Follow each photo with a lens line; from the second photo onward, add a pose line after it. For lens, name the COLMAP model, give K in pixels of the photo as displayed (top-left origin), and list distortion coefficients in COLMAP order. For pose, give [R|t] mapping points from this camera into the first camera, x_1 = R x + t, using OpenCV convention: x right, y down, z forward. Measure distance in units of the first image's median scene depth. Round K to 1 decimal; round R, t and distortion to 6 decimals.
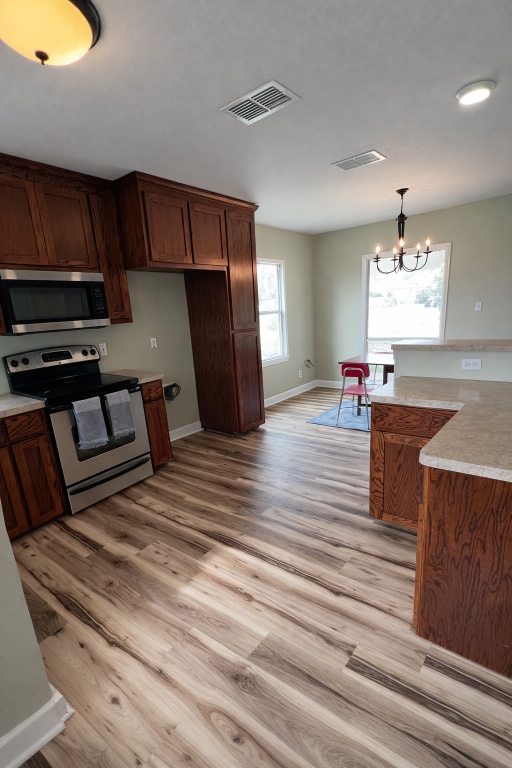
lens RADIAL K [[373.7, 0, 264.0], [0, 373.7, 406.0], [0, 0, 1]] dist [0.014330, 0.000470]
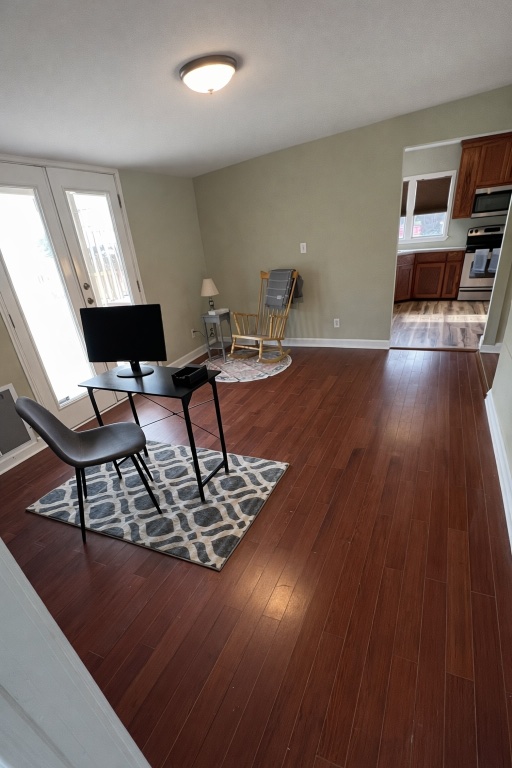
lens RADIAL K [[373.7, 0, 254.3], [0, 373.7, 437.3], [0, 0, 1]] dist [0.014330, 0.000470]
pose [[0.230837, 0.501068, -0.834053, 1.594723], [-0.204246, 0.863059, 0.461966, 0.180424], [0.951314, 0.063713, 0.301568, -0.911465]]
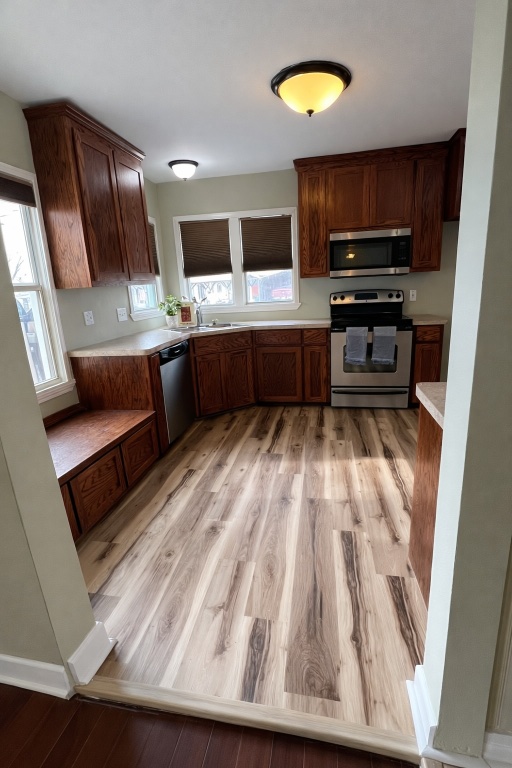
lens RADIAL K [[373.7, 0, 253.8], [0, 373.7, 383.0], [0, 0, 1]] dist [0.014330, 0.000470]
pose [[0.452417, 0.254291, -0.854784, 0.497130], [-0.215664, 0.961233, 0.171812, 0.021369], [0.865337, 0.106616, 0.489720, 0.043469]]
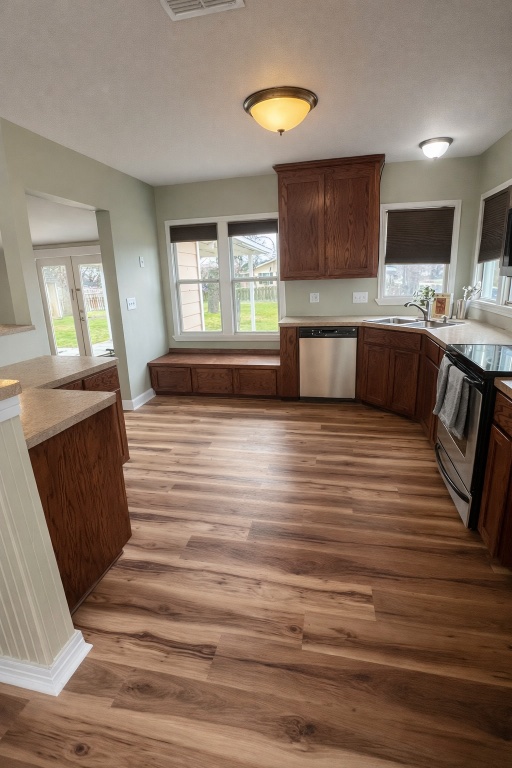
lens RADIAL K [[373.7, 0, 253.5], [0, 373.7, 388.3], [0, 0, 1]] dist [0.014330, 0.000470]
pose [[-0.904166, 0.204894, -0.374836, 0.216760], [-0.029138, 0.845840, 0.532640, -0.365334], [0.426186, 0.492517, -0.758810, 1.357229]]
